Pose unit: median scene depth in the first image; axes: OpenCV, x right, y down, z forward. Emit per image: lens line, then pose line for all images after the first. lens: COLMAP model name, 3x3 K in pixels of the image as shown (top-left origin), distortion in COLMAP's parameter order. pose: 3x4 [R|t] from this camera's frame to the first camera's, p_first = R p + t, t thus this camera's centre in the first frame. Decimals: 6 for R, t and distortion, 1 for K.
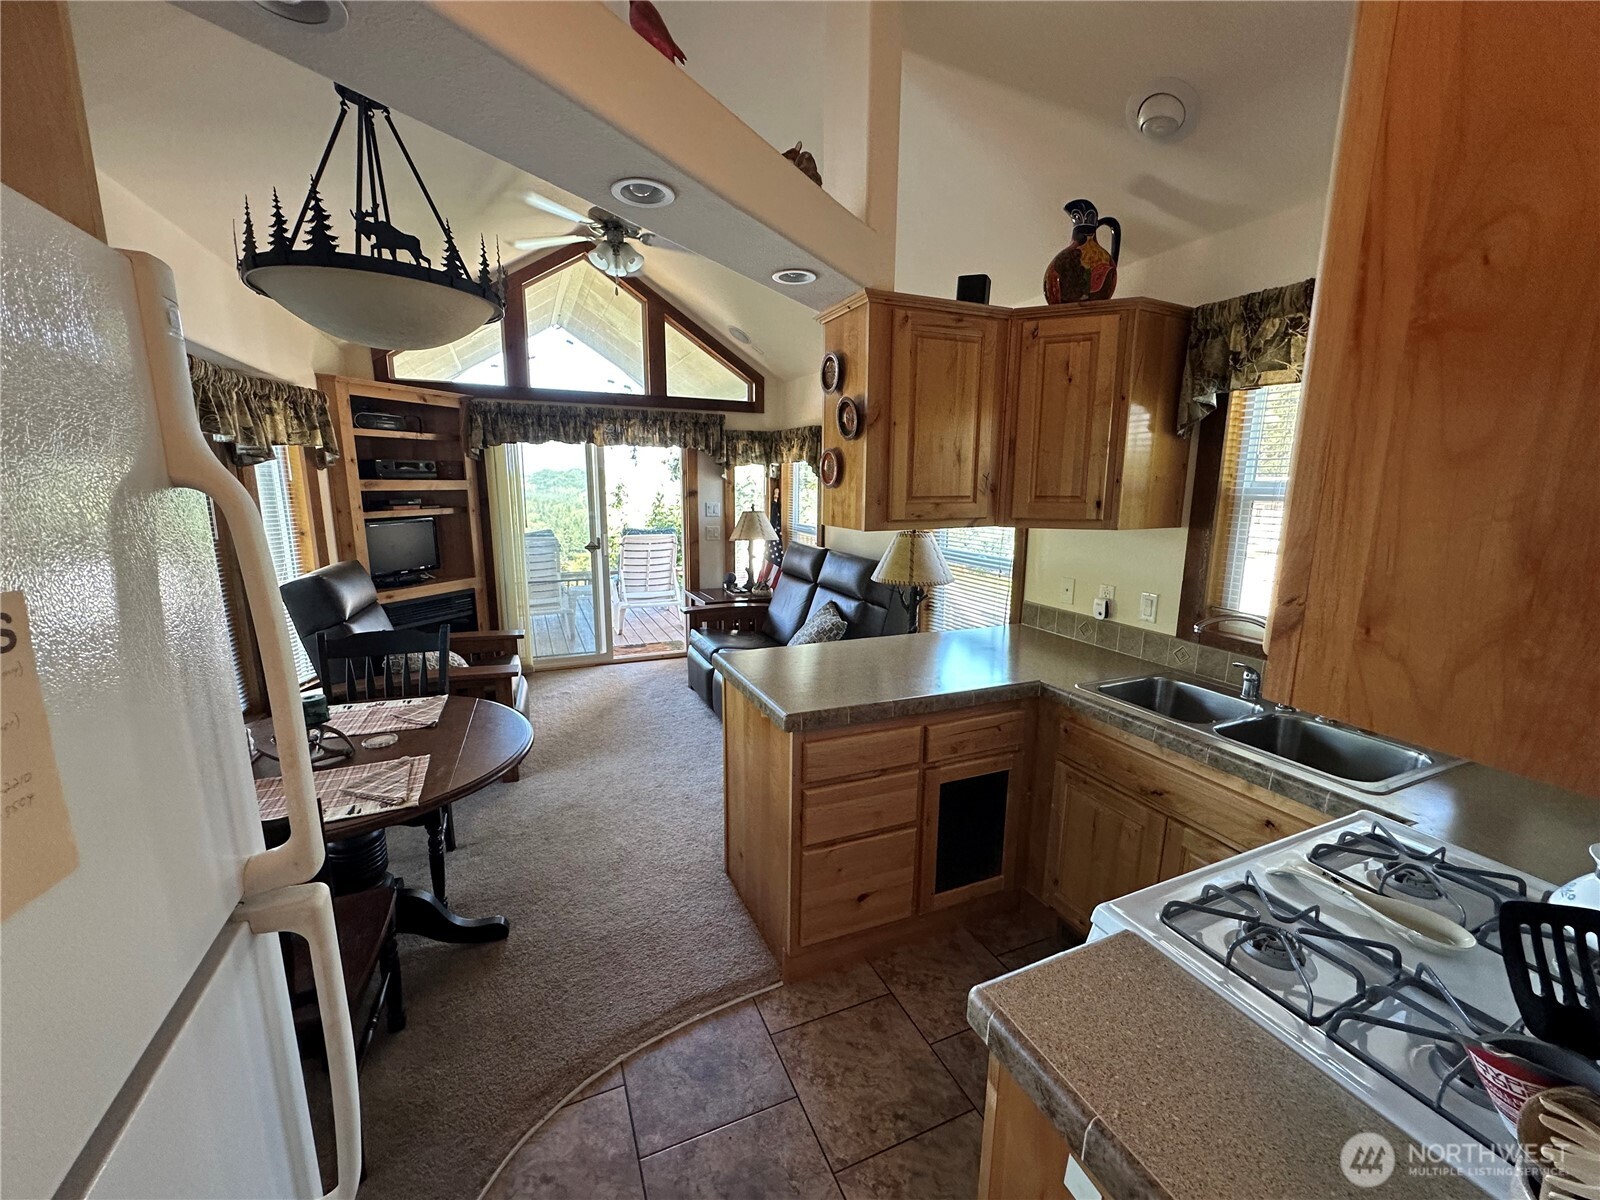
lens RADIAL K [[638.4, 0, 800.0], [0, 638.4, 600.0], [0, 0, 1]] dist [-0.007646, 0.001906]
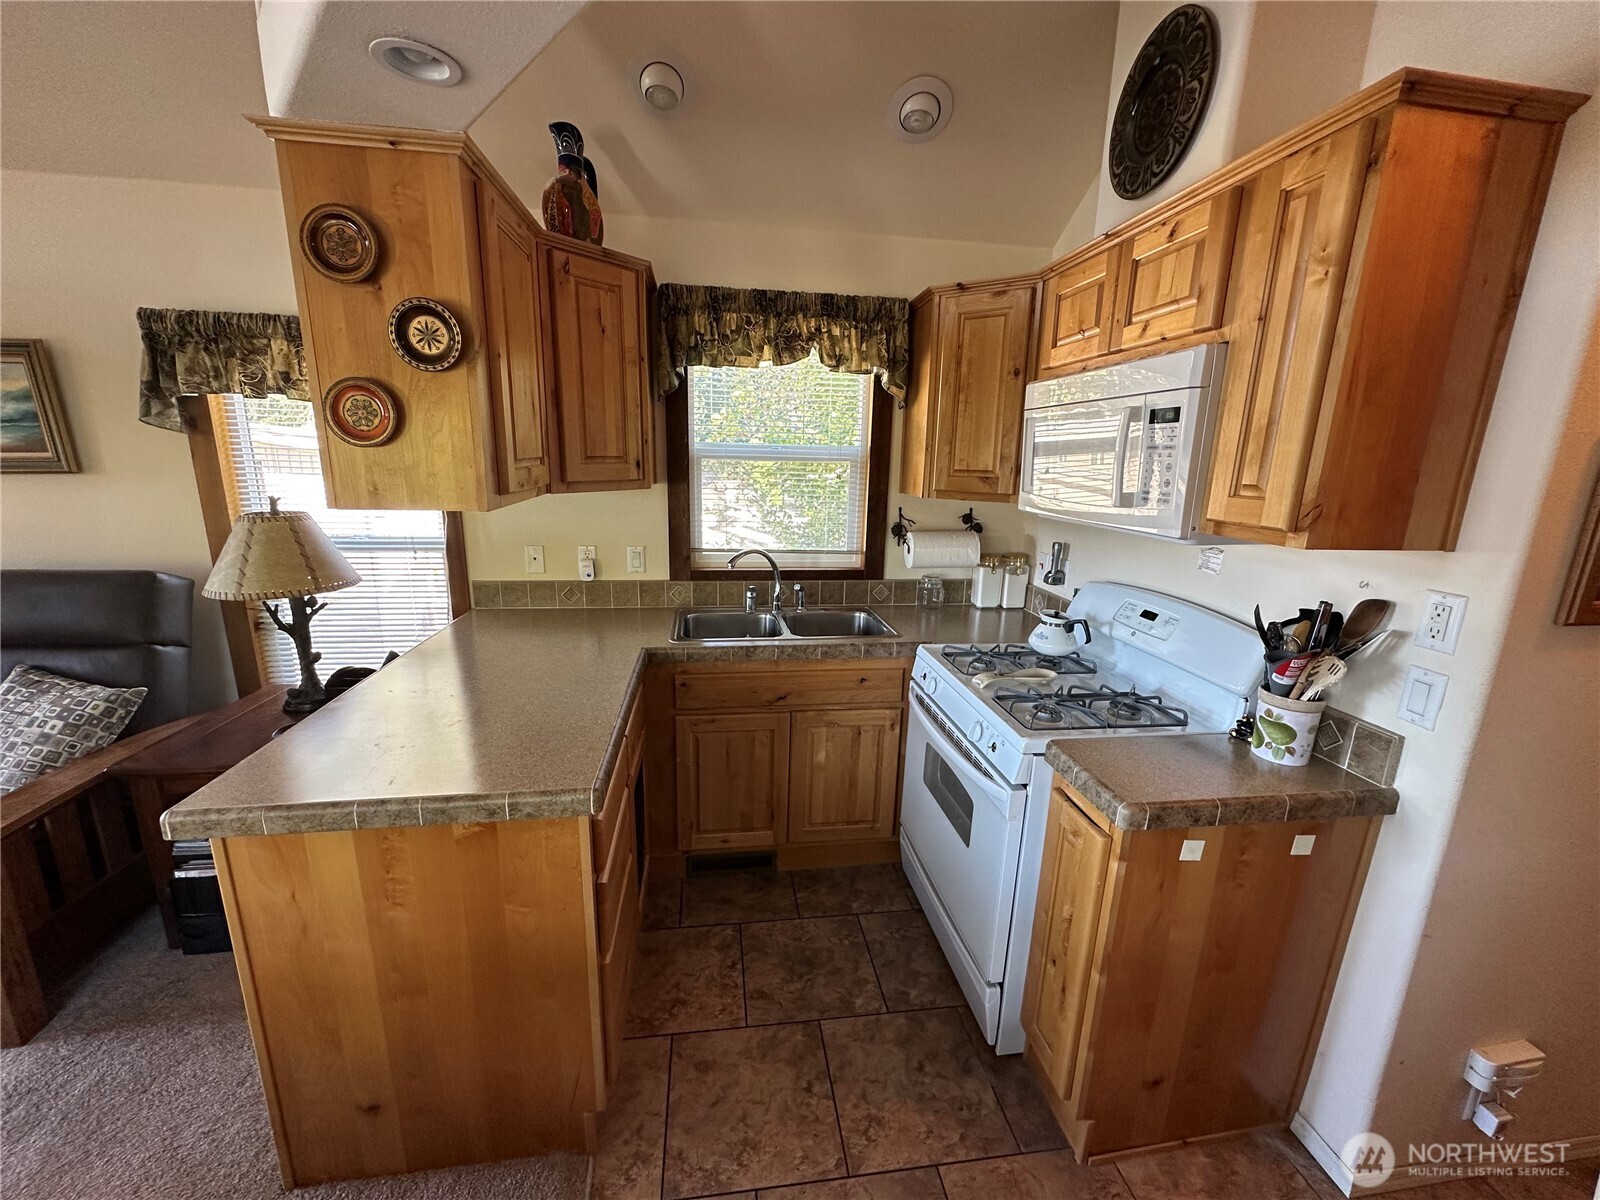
lens RADIAL K [[638.4, 0, 800.0], [0, 638.4, 600.0], [0, 0, 1]] dist [-0.007646, 0.001906]
pose [[0.272667, -0.219644, 0.936701, -0.299353], [0.153790, 0.971024, 0.182925, -0.056813], [-0.949738, 0.094177, 0.298545, 0.310756]]
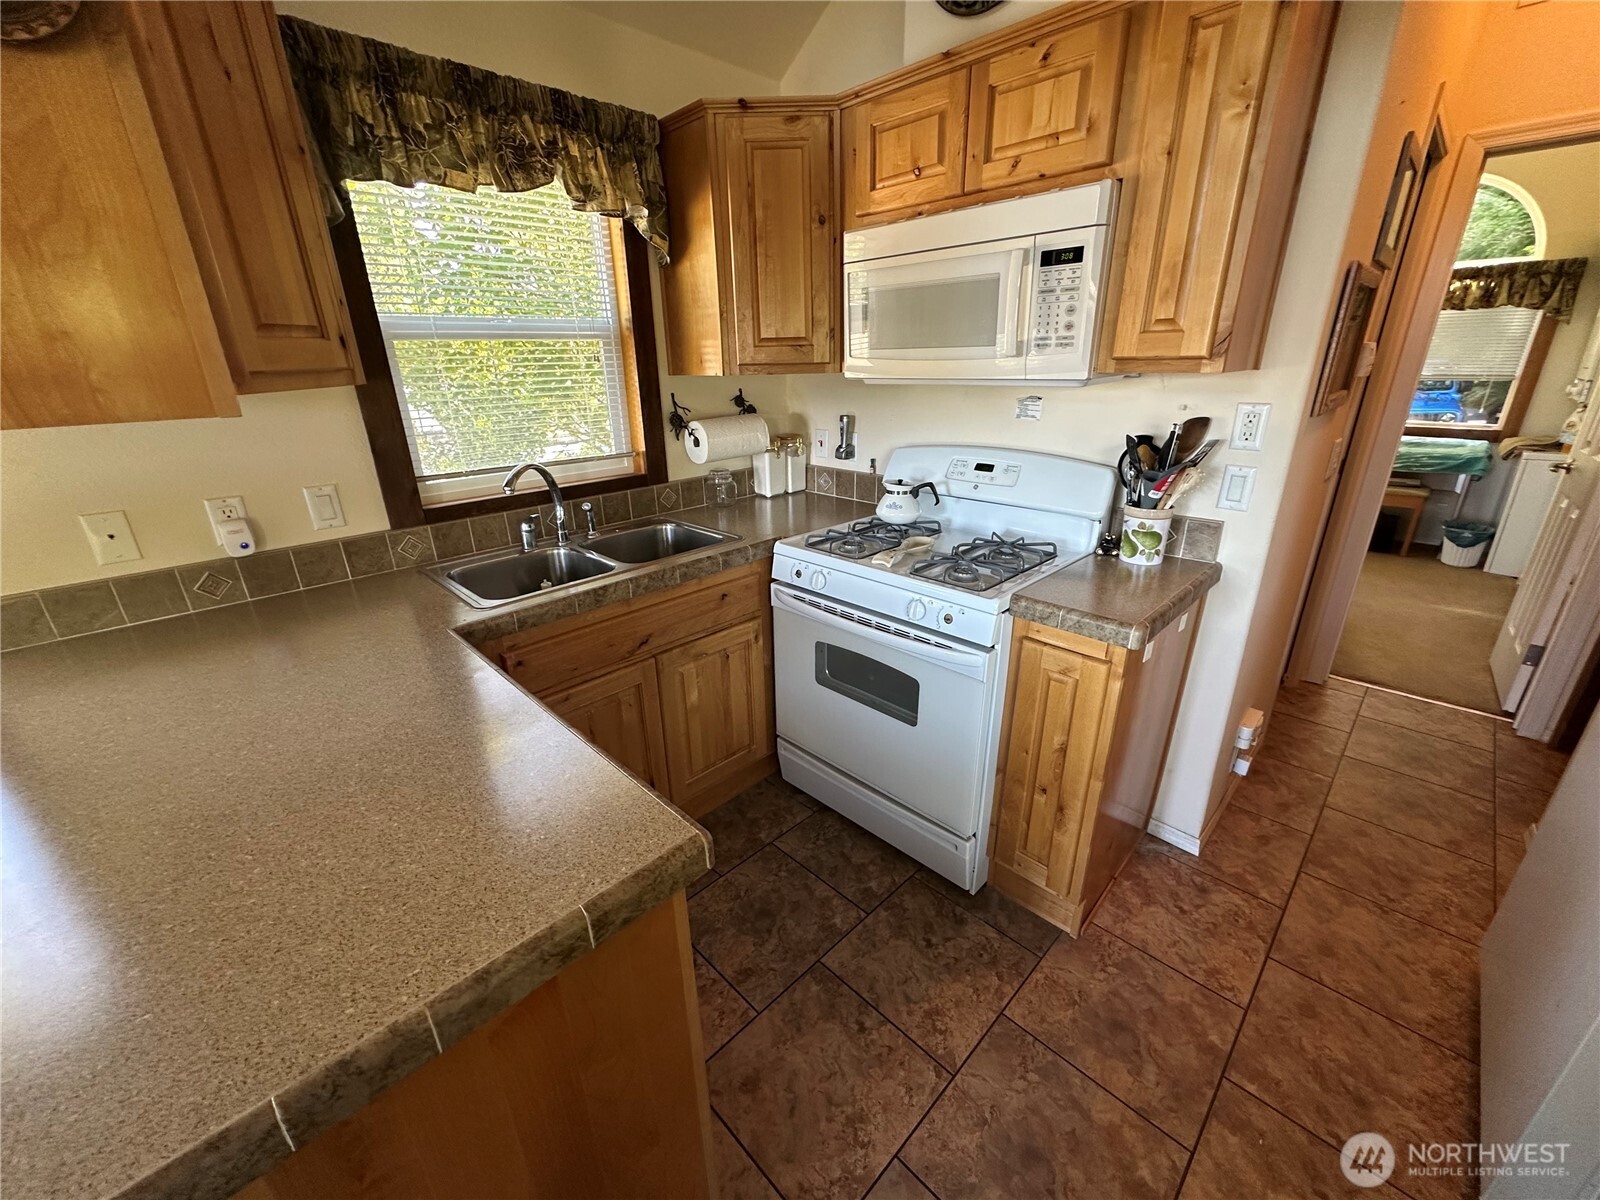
lens RADIAL K [[638.4, 0, 800.0], [0, 638.4, 600.0], [0, 0, 1]] dist [-0.007646, 0.001906]
pose [[-0.356645, -0.337810, 0.871028, -0.197505], [0.185079, 0.888312, 0.420294, -0.068840], [-0.915724, 0.311105, -0.254290, 0.544684]]
